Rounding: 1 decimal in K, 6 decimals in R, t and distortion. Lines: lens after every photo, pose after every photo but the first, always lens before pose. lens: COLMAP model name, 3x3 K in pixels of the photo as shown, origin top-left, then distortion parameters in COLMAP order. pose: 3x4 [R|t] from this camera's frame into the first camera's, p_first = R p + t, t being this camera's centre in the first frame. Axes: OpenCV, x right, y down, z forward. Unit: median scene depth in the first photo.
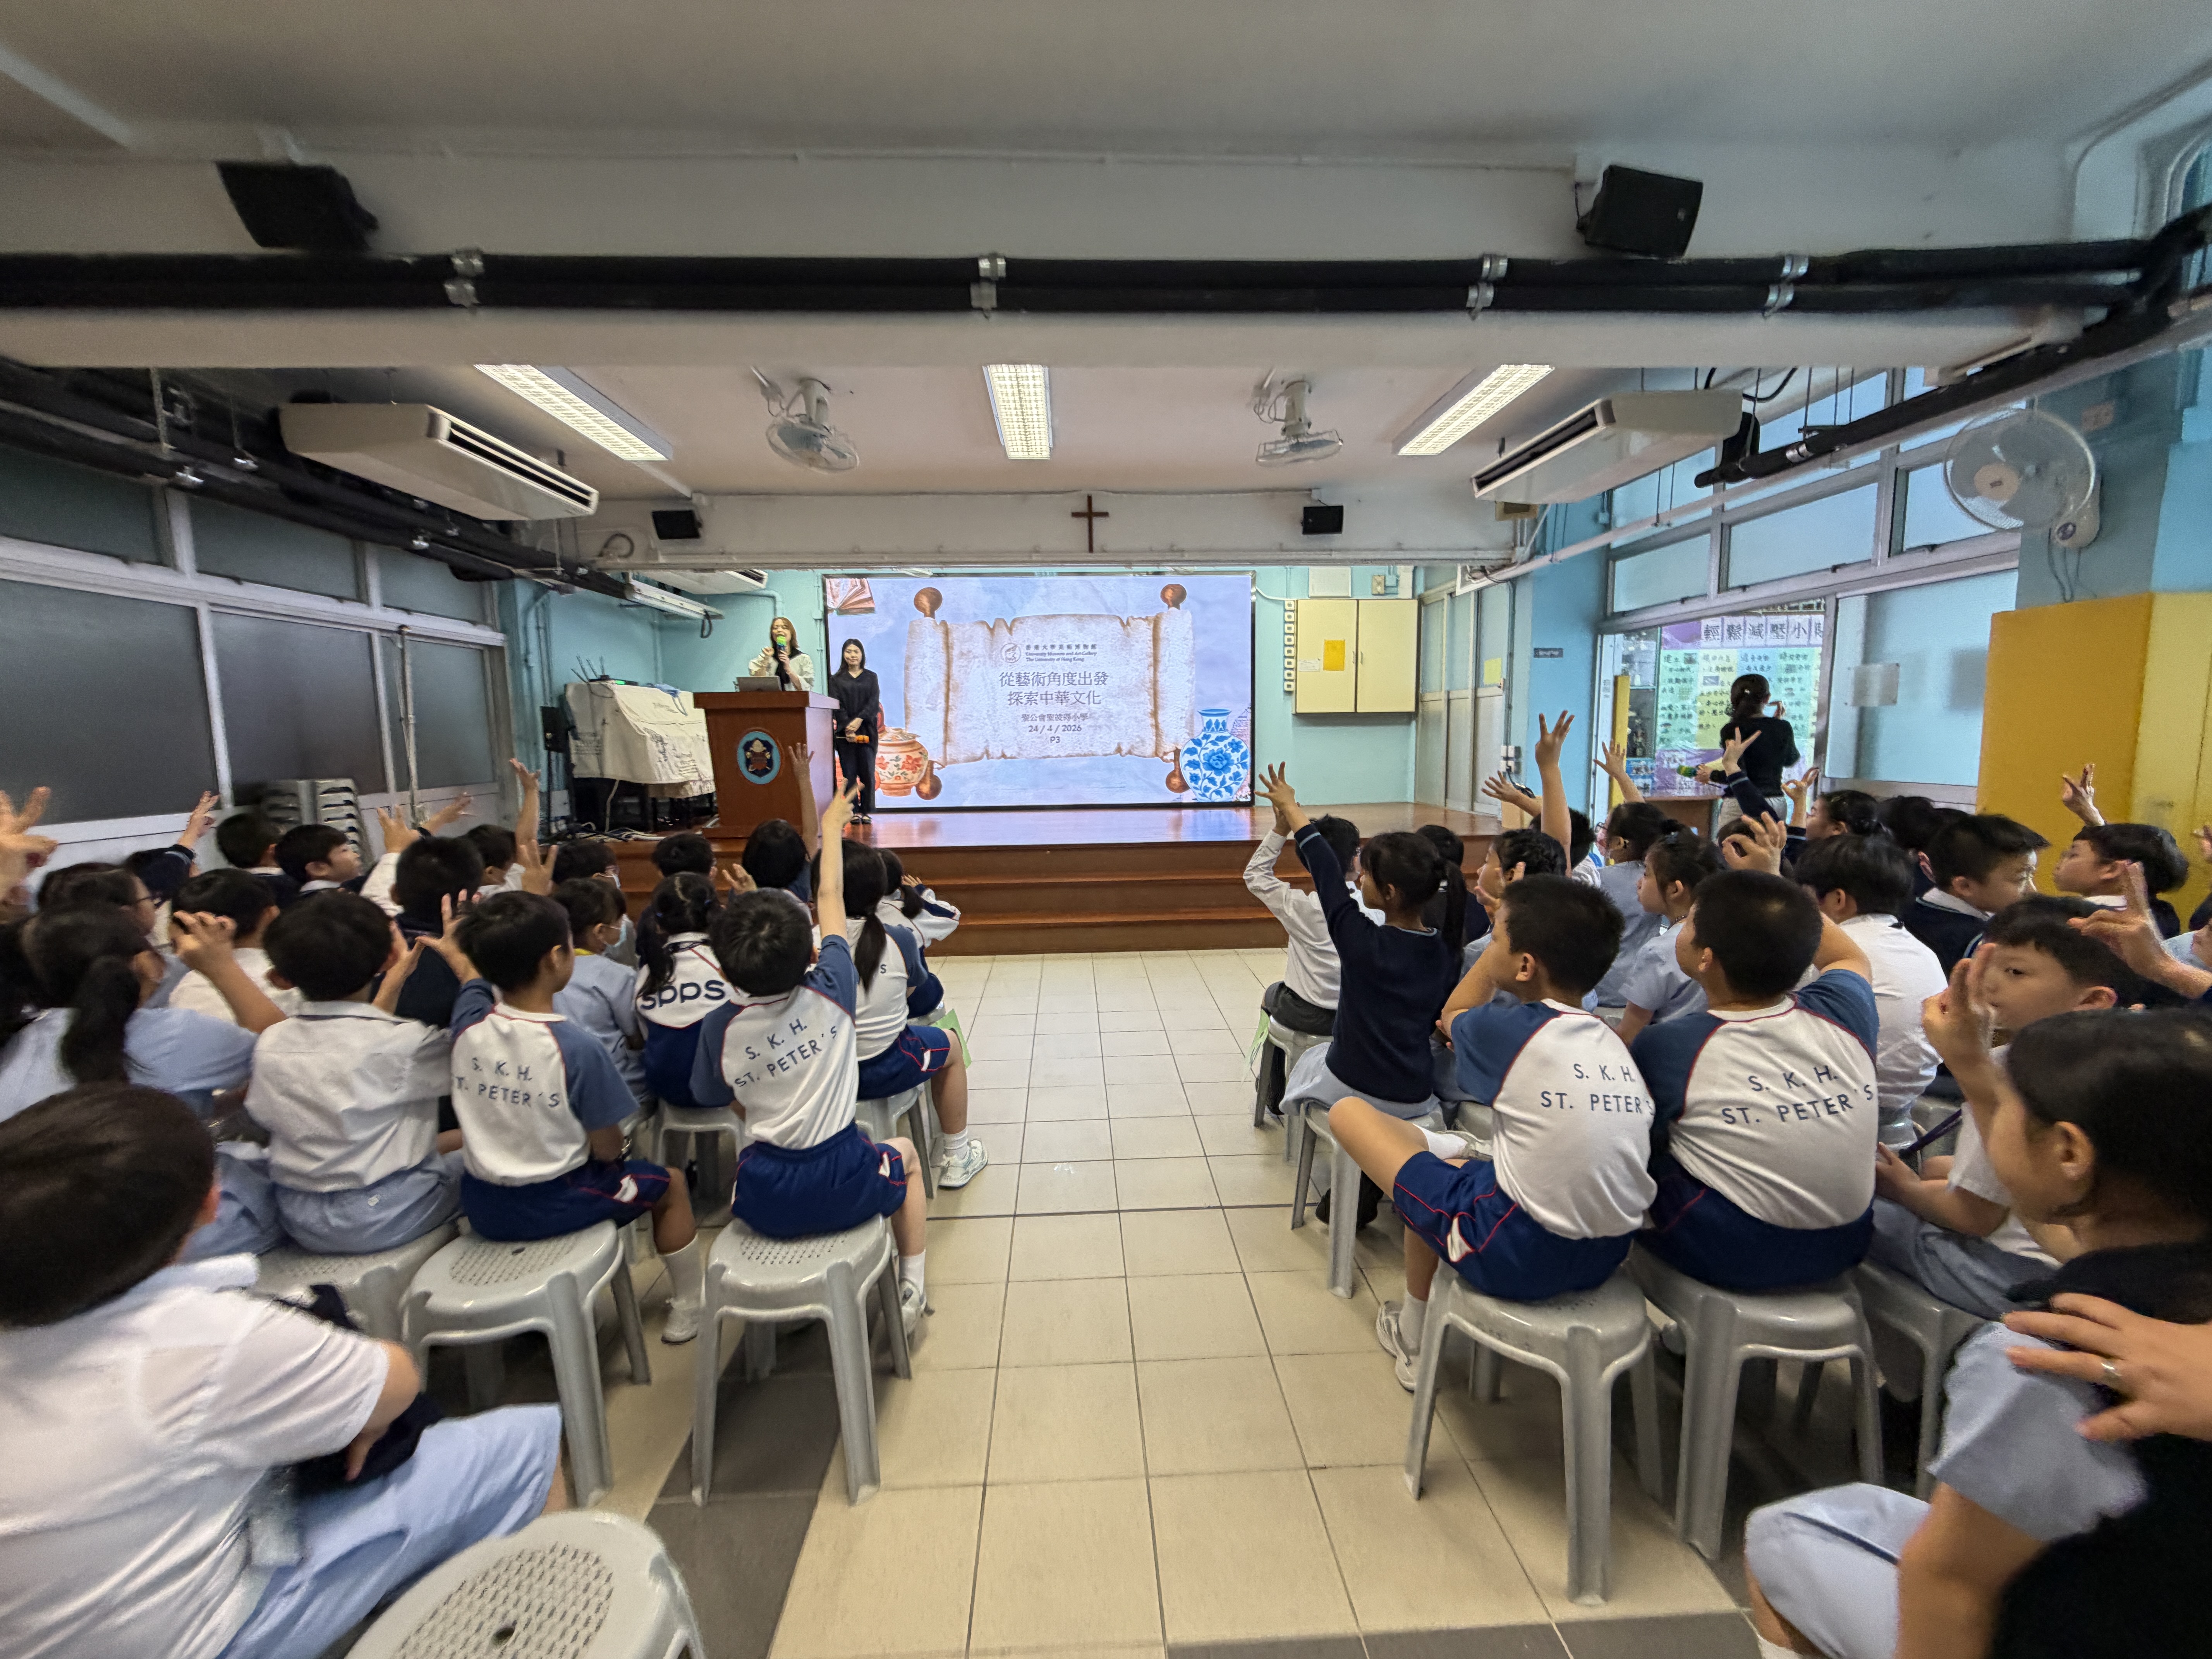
lens RADIAL K [[887.7, 0, 1105.9], [0, 887.7, 823.9], [0, 0, 1]] dist [0.002629, -0.000204]
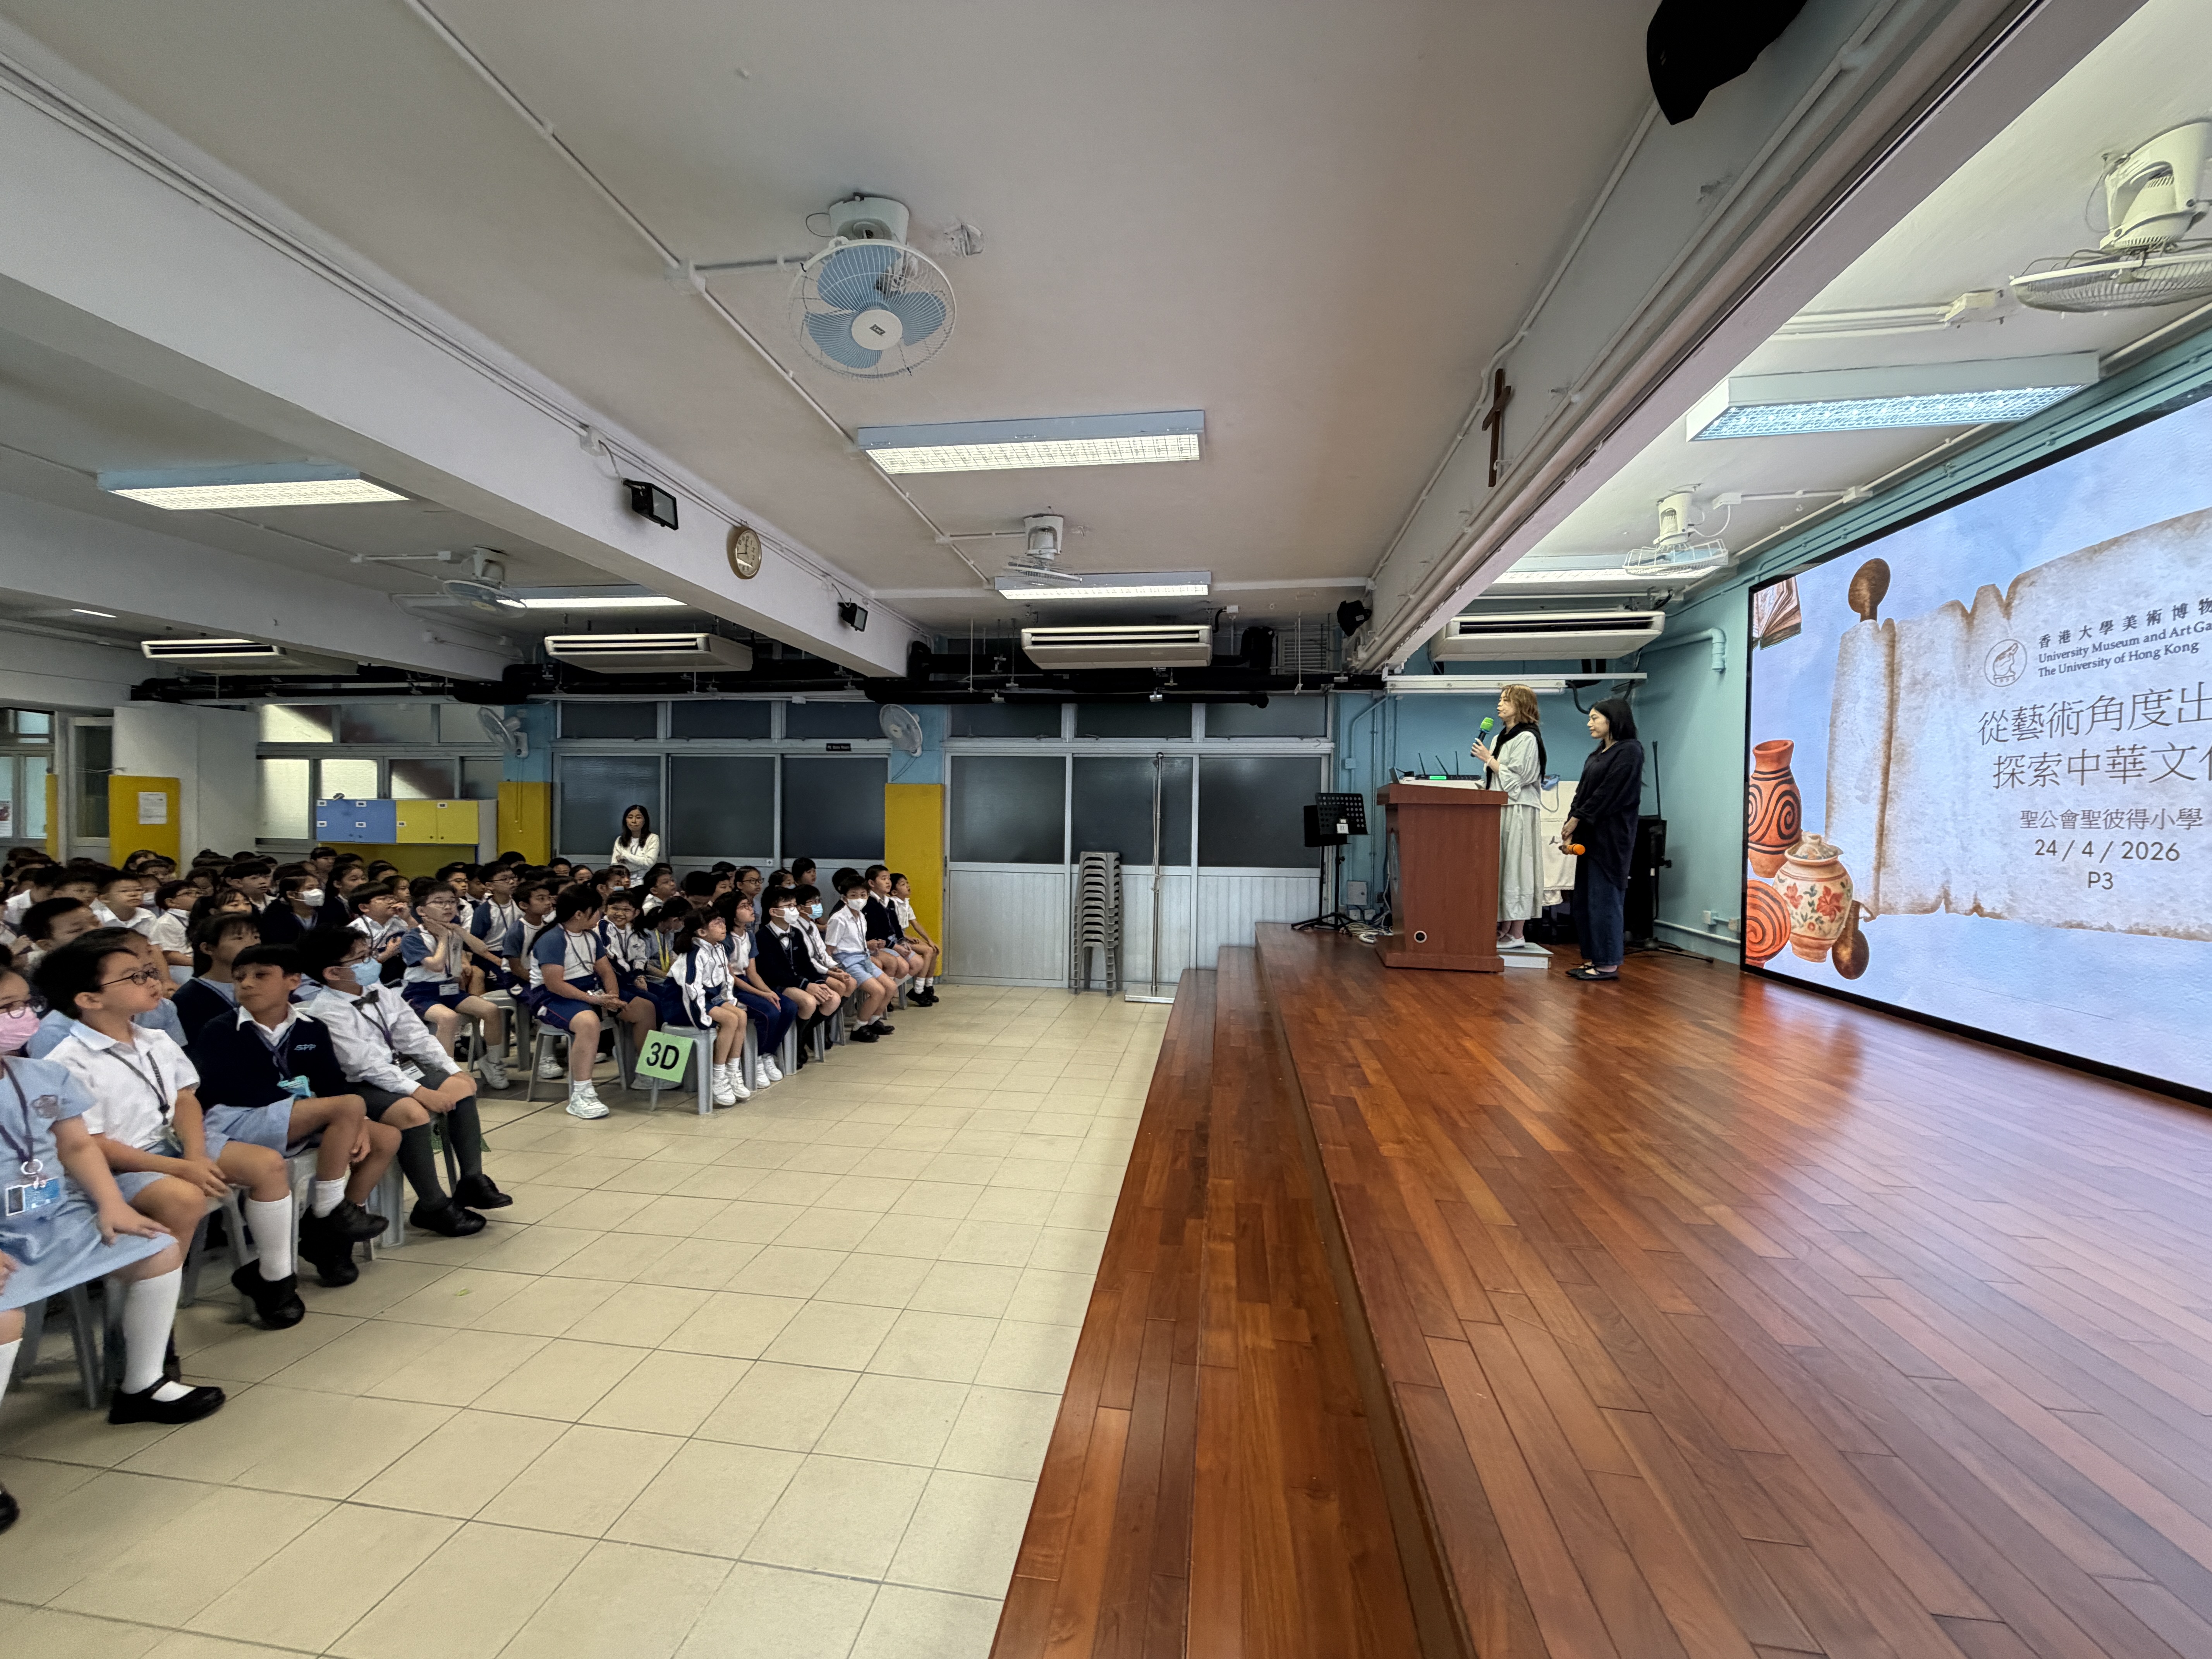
lens RADIAL K [[887.7, 0, 1088.1], [0, 887.7, 817.5], [0, 0, 1]] dist [0.002629, -0.000204]
pose [[-0.217204, 0.011948, -0.976053, 0.612989], [-0.113028, 0.992891, 0.037307, -0.139432], [0.969560, 0.118425, -0.214310, 1.077357]]
